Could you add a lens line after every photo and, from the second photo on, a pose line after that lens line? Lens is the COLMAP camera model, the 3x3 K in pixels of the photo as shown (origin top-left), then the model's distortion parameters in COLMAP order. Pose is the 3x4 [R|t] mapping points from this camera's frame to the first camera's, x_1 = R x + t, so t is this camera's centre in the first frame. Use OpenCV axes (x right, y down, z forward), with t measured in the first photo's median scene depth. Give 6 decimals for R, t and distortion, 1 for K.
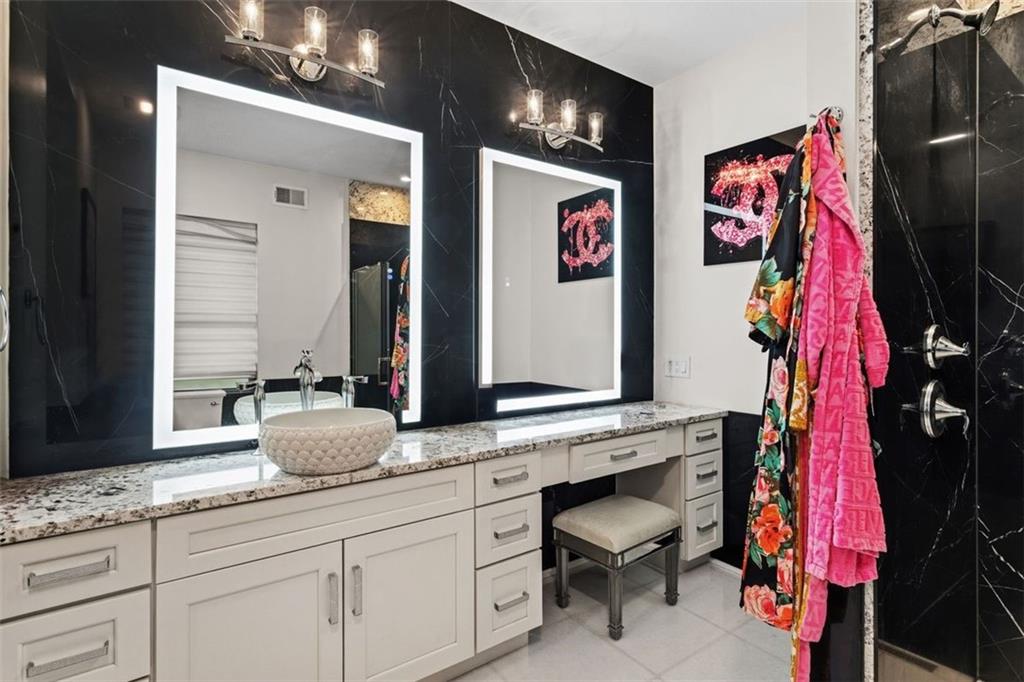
lens RADIAL K [[503.7, 0, 534.6], [0, 503.7, 325.7], [0, 0, 1]] dist [0.000603, 0.001251]
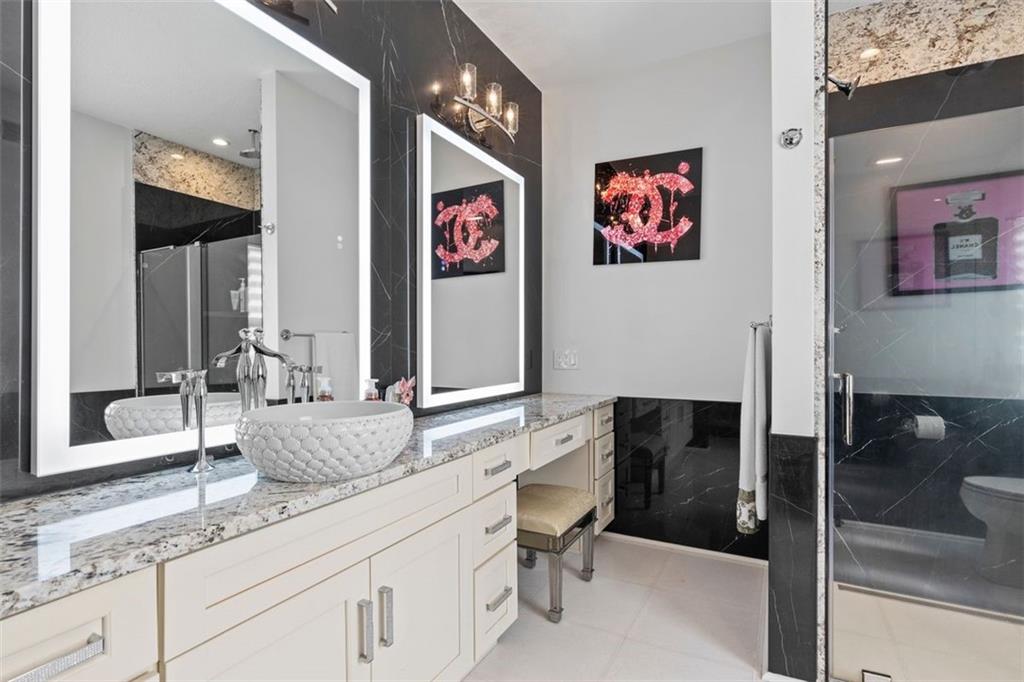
lens RADIAL K [[503.7, 0, 515.7], [0, 503.7, 345.4], [0, 0, 1]] dist [0.000603, 0.001251]
pose [[0.892973, -0.004448, 0.450089, -0.320560], [0.002801, 0.999987, 0.004324, 0.050668], [-0.450102, -0.002600, 0.892973, 0.107411]]
